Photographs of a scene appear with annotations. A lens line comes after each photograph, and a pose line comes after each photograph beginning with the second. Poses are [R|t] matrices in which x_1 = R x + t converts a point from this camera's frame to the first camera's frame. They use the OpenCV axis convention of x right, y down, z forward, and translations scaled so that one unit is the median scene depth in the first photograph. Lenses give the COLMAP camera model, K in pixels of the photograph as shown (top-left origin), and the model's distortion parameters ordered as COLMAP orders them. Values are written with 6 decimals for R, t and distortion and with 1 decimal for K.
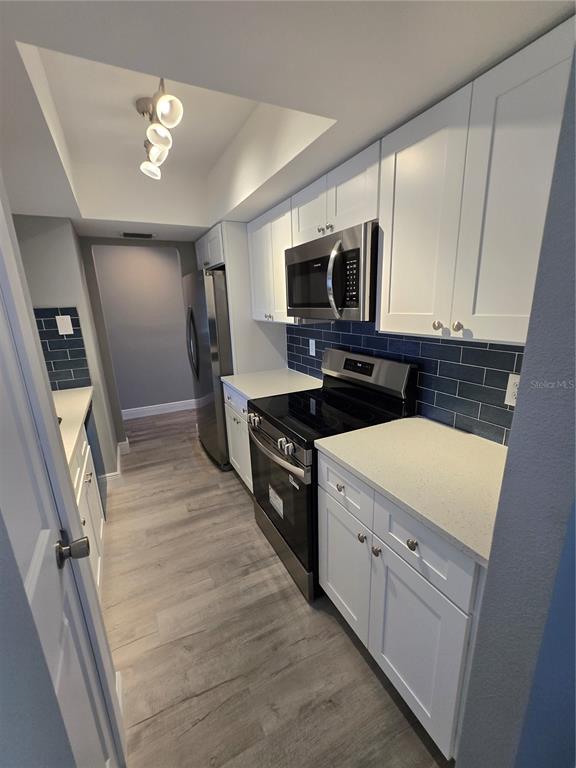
lens RADIAL K [[321.1, 0, 288.4], [0, 321.1, 386.9], [0, 0, 1]] dist [0.014192, -0.000096]
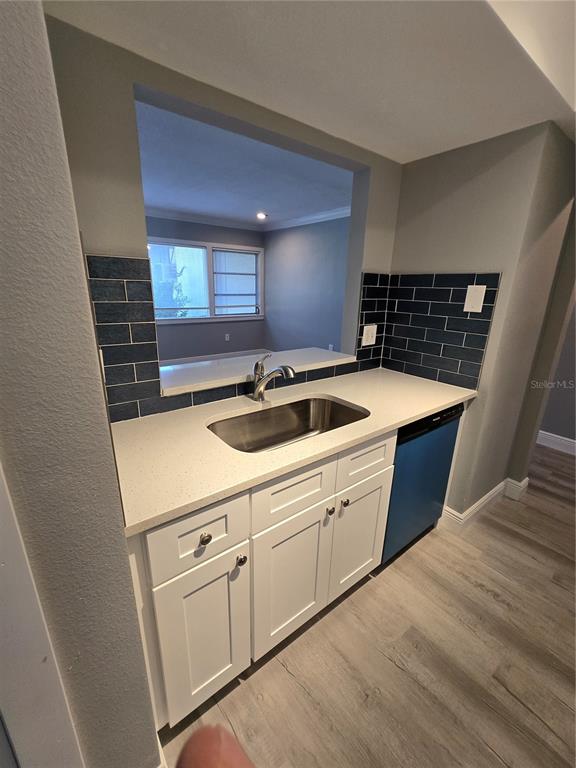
lens RADIAL K [[333.4, 0, 288.0], [0, 333.4, 386.3], [0, 0, 1]] dist [0.015216, -0.000078]
pose [[0.184040, 0.335906, -0.923740, -0.023109], [-0.268885, 0.921151, 0.281393, -0.110600], [0.945426, 0.196593, 0.259849, 0.456372]]
